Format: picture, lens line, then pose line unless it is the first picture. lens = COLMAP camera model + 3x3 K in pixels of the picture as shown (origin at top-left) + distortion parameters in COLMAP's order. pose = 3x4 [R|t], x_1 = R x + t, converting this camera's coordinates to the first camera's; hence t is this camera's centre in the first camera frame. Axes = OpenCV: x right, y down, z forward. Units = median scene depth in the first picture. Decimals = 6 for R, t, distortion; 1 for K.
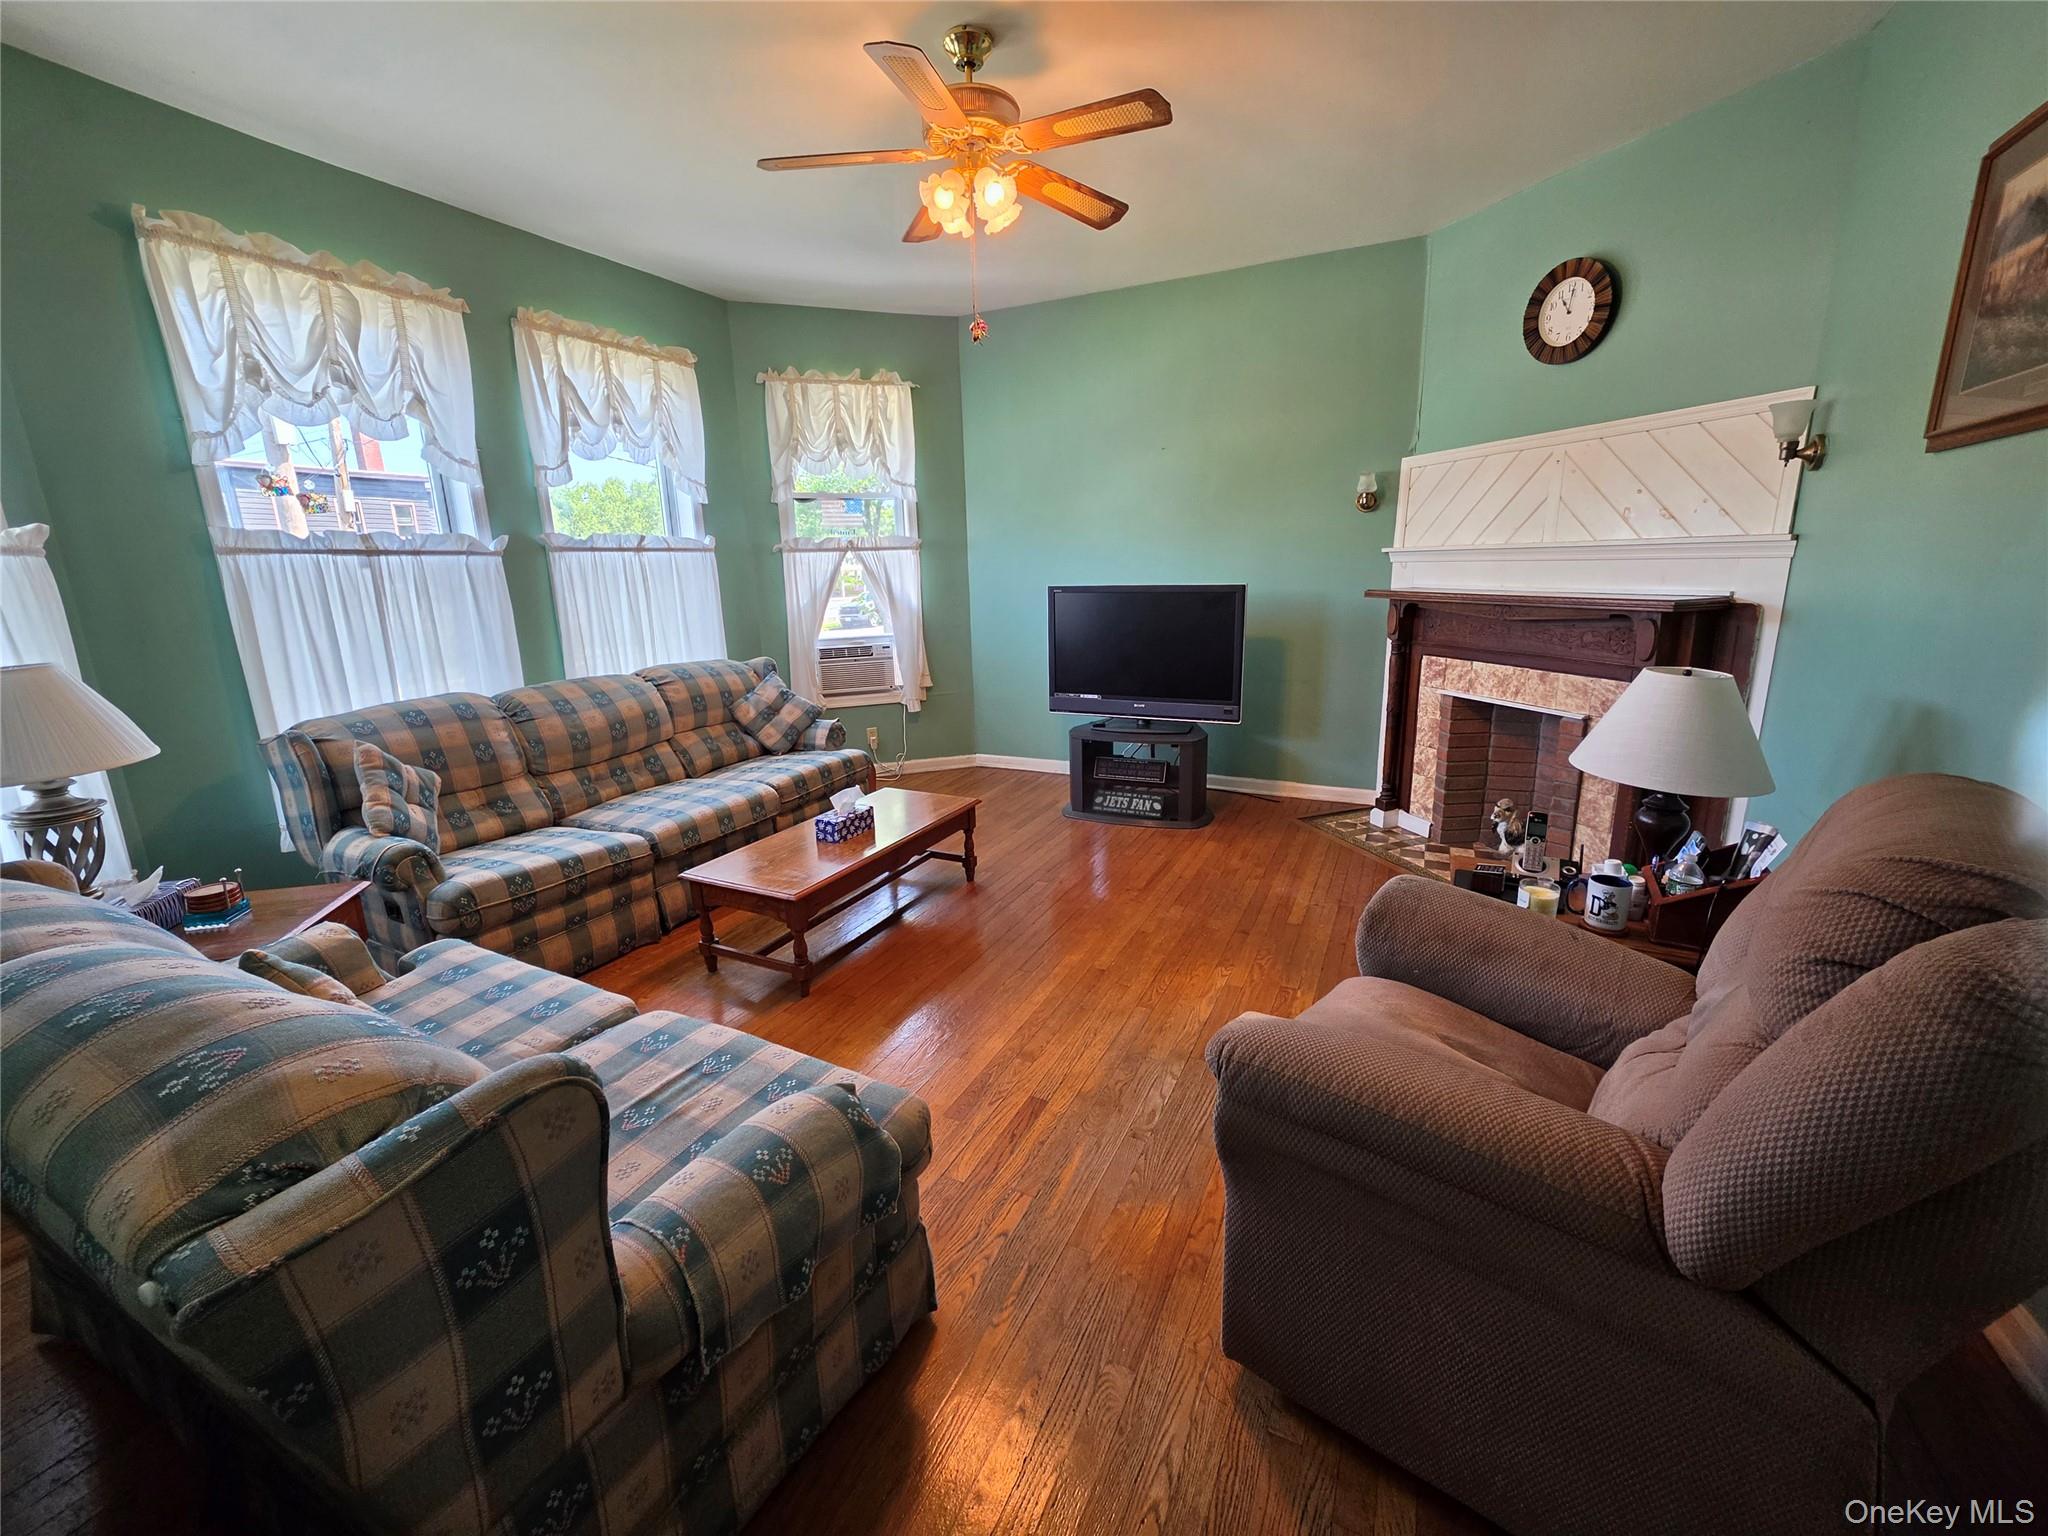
lens RADIAL K [[824.1, 0, 1026.6], [0, 824.1, 752.2], [0, 0, 1]] dist [-0.003913, 0.000026]
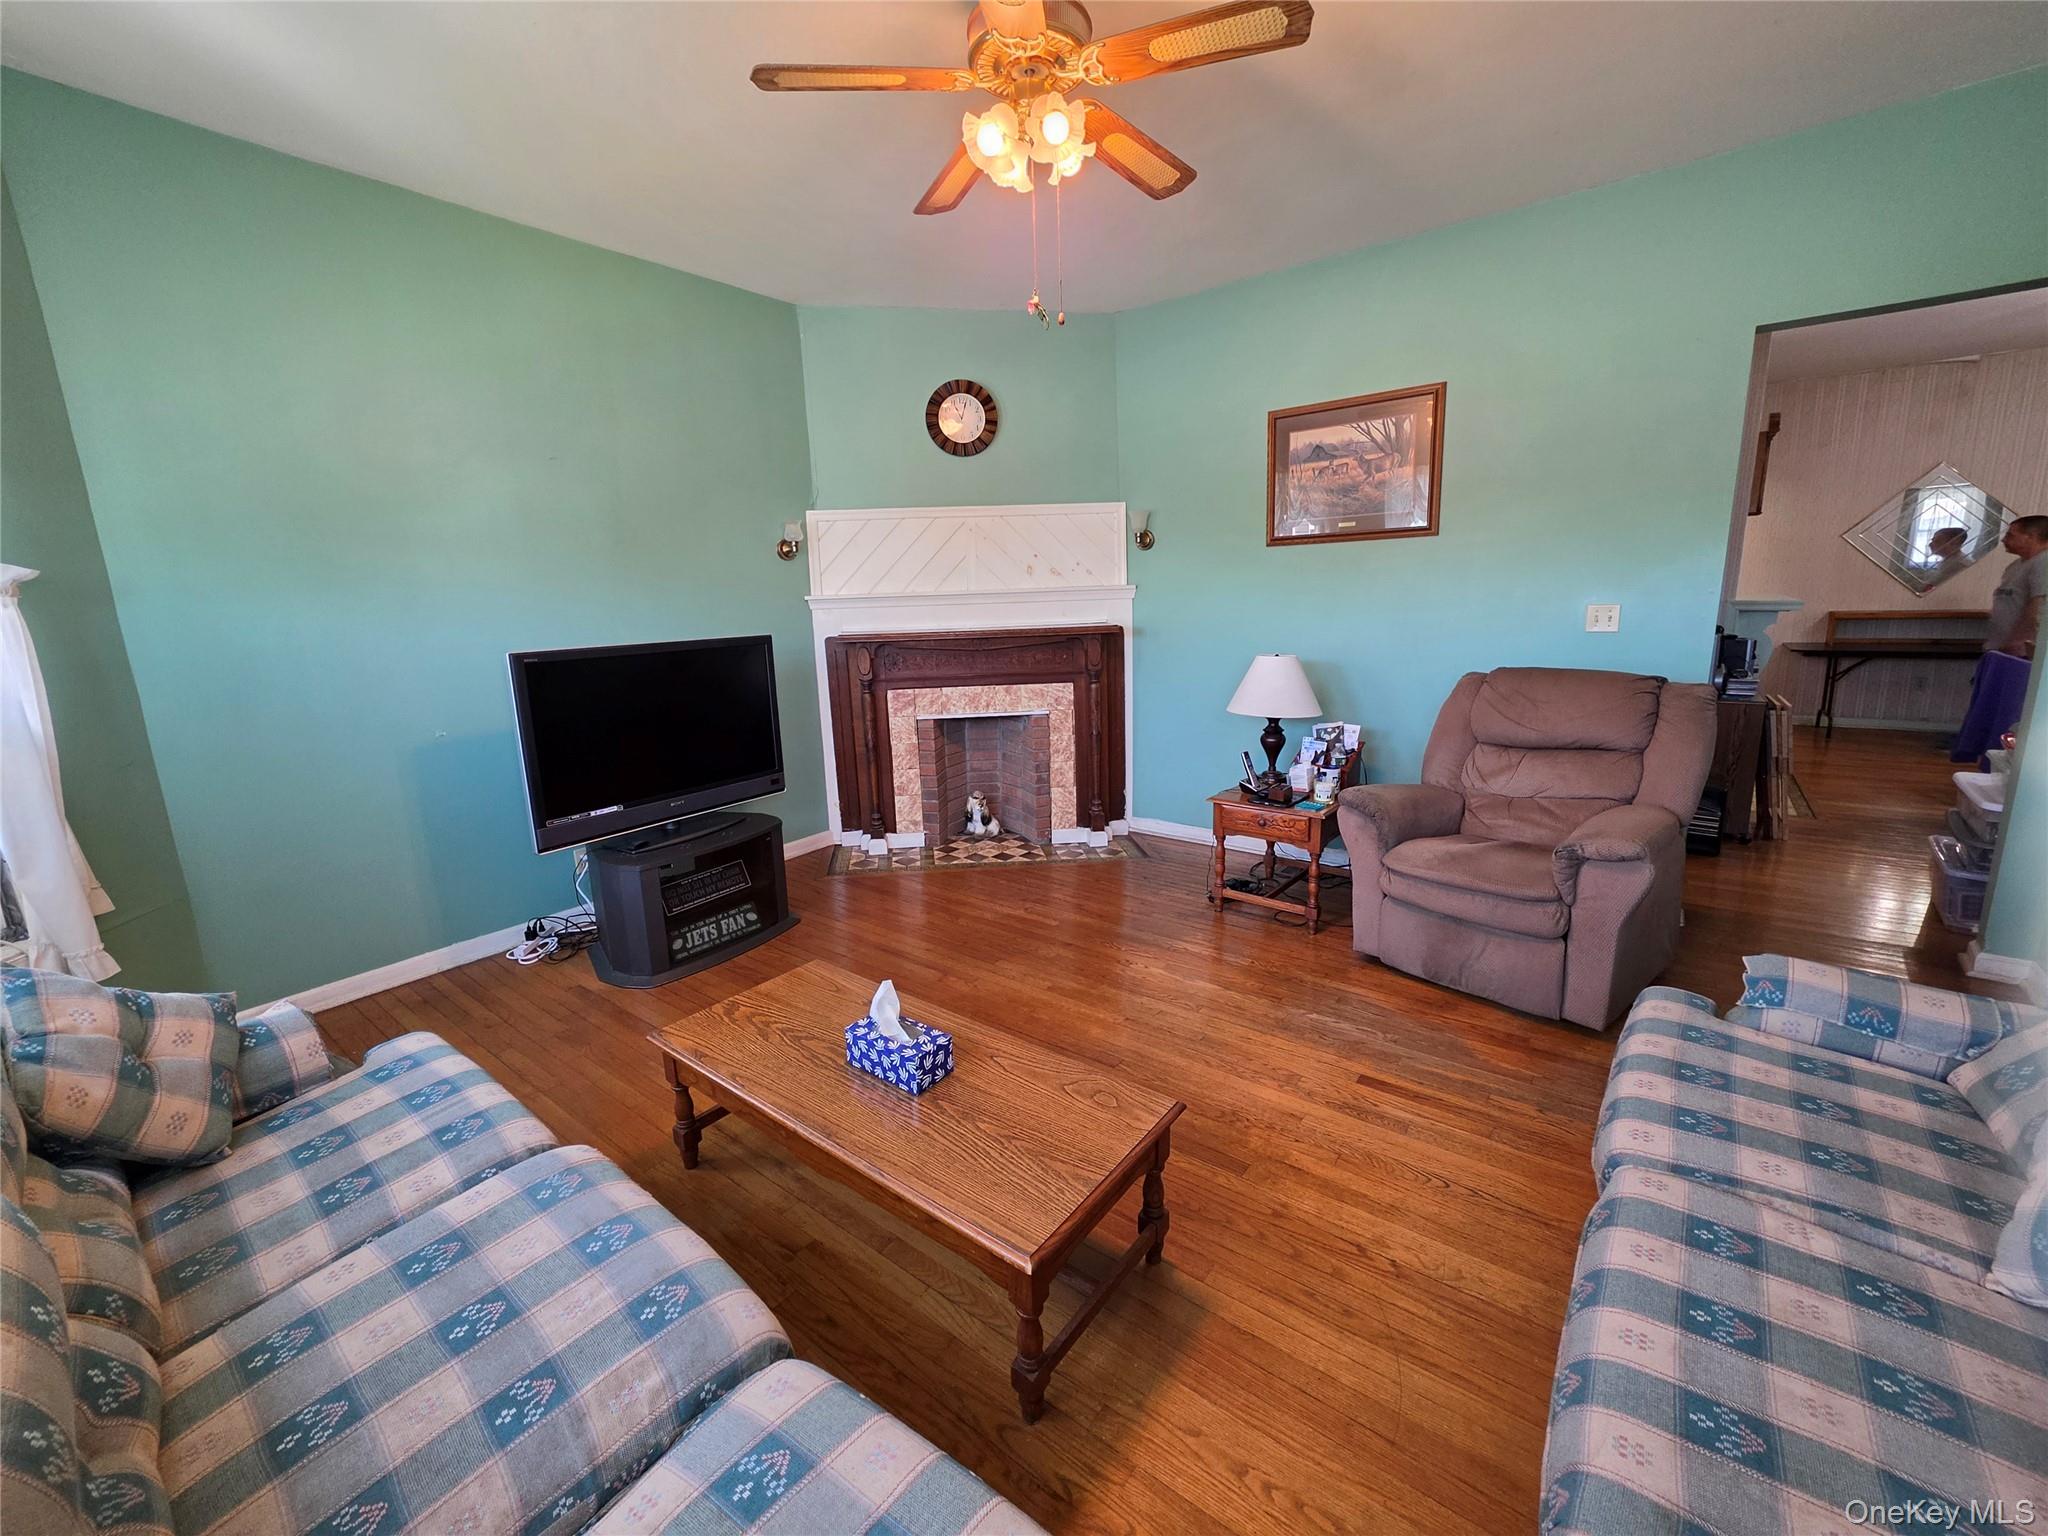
lens RADIAL K [[819.5, 0, 1030.9], [0, 819.5, 754.2], [0, 0, 1]] dist [-0.016325, 0.005725]
pose [[0.195189, -0.176409, 0.964770, -0.588638], [0.244655, 0.961351, 0.126286, -0.133284], [-0.949761, 0.211386, 0.230805, 0.606856]]
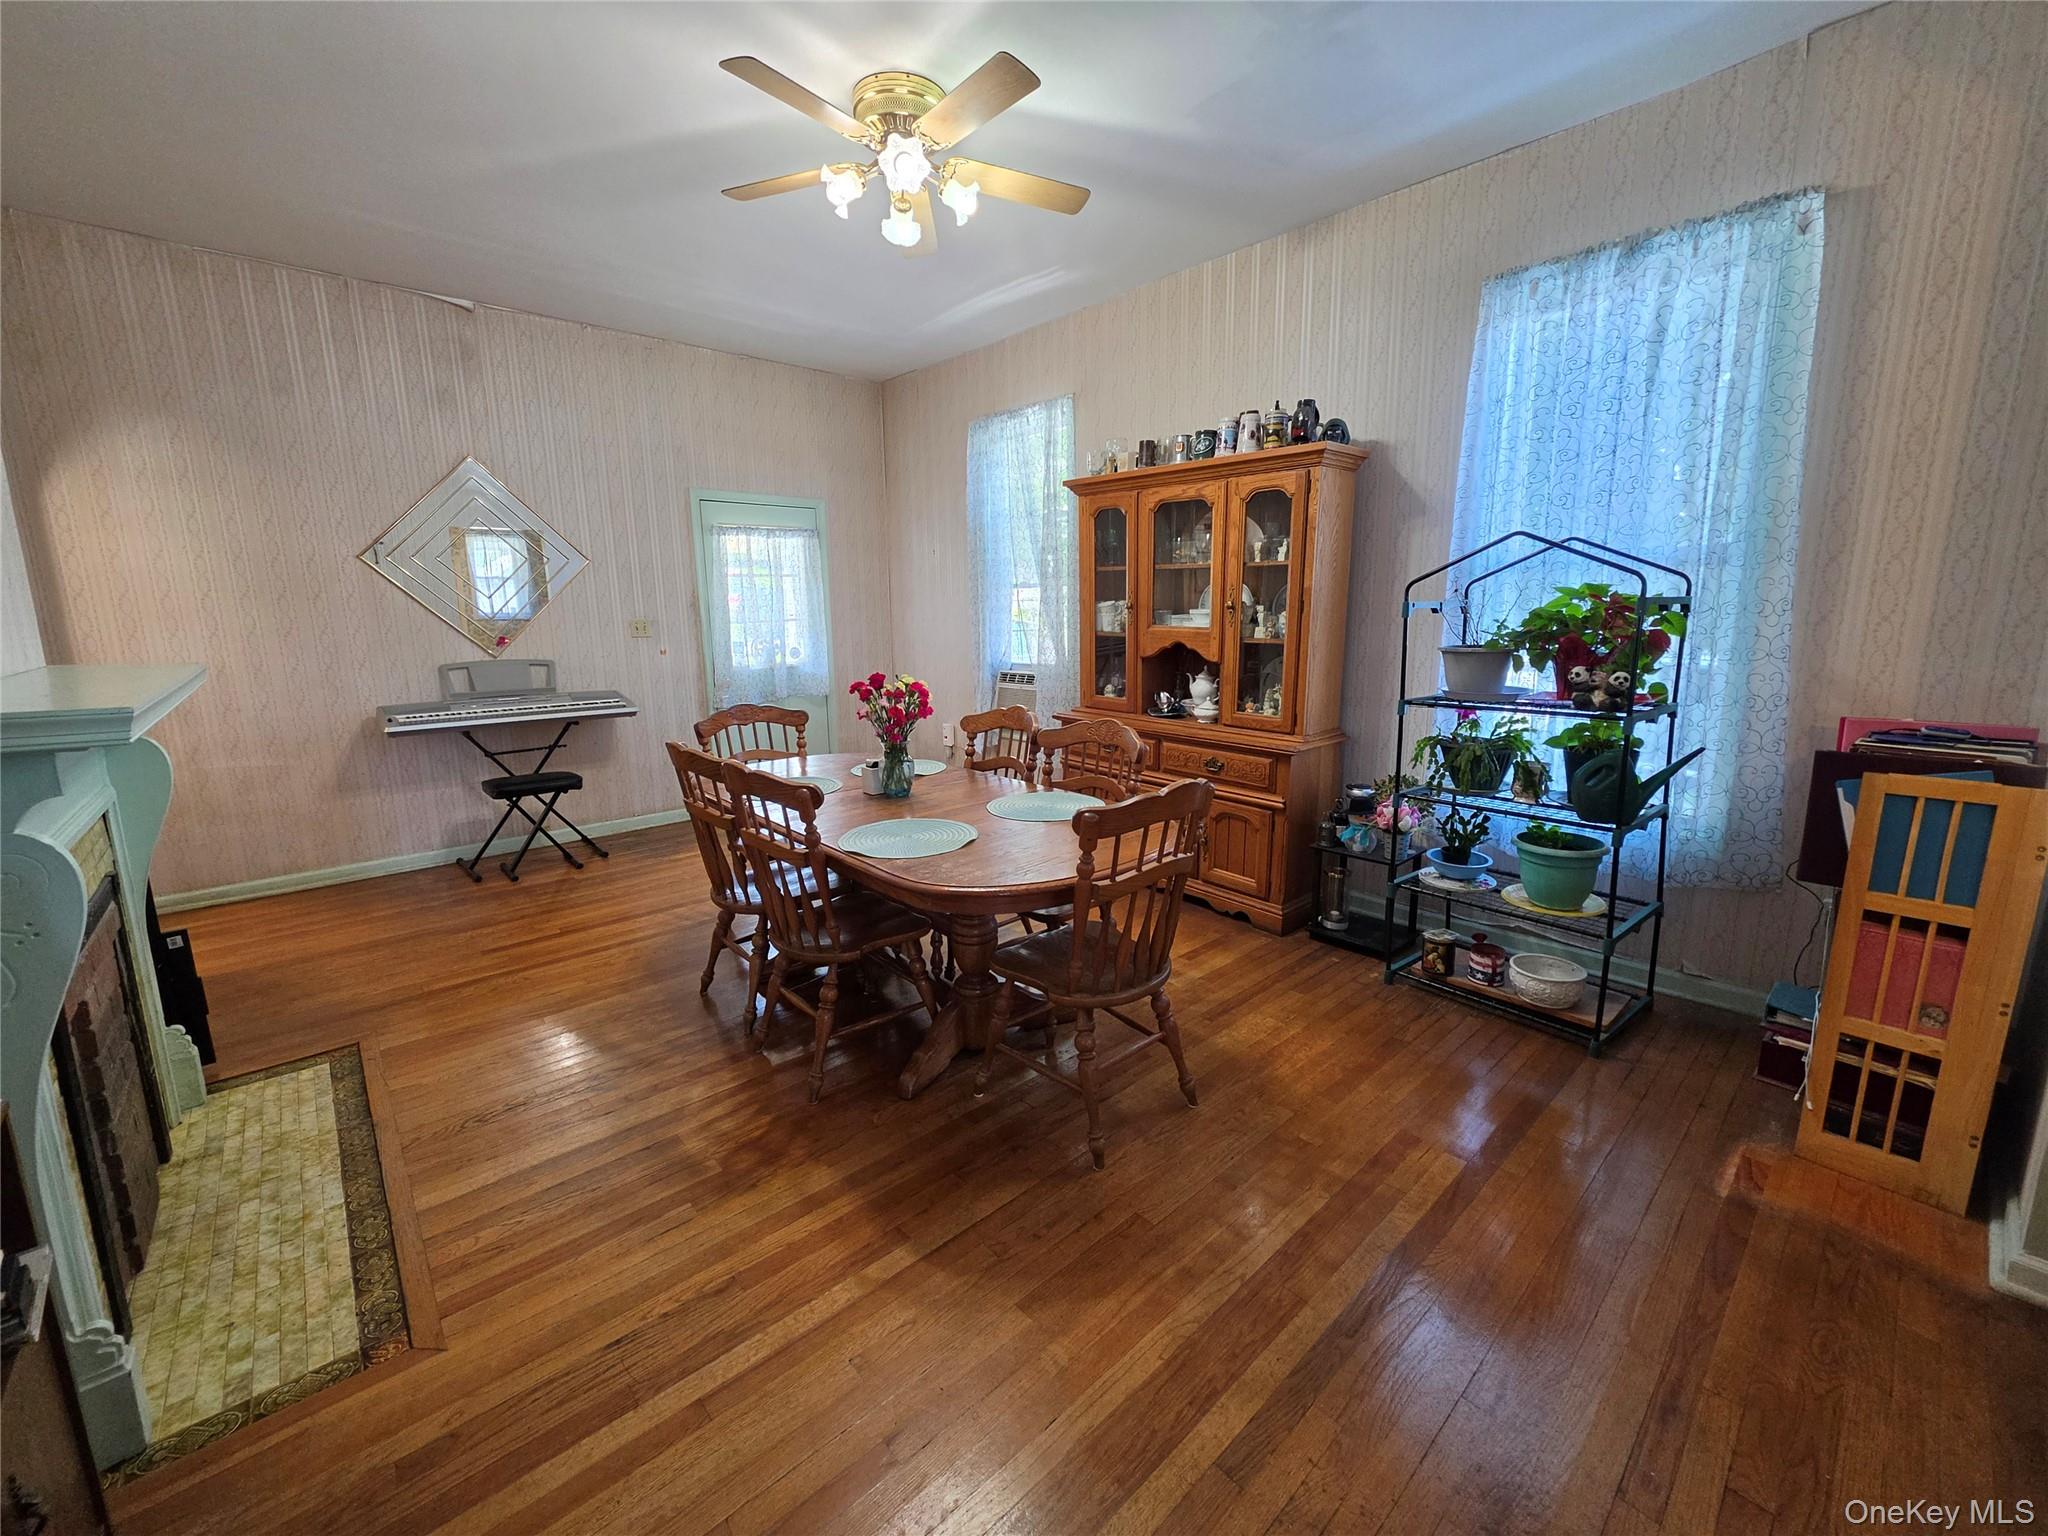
lens RADIAL K [[820.5, 0, 1024.0], [0, 820.5, 768.0], [0, 0, 1]] dist [-0.000763, 0.000209]
pose [[-0.927837, -0.036041, 0.371241, 0.384419], [0.115160, 0.919011, 0.377037, 0.020223], [-0.354763, 0.392581, -0.848542, -0.086231]]
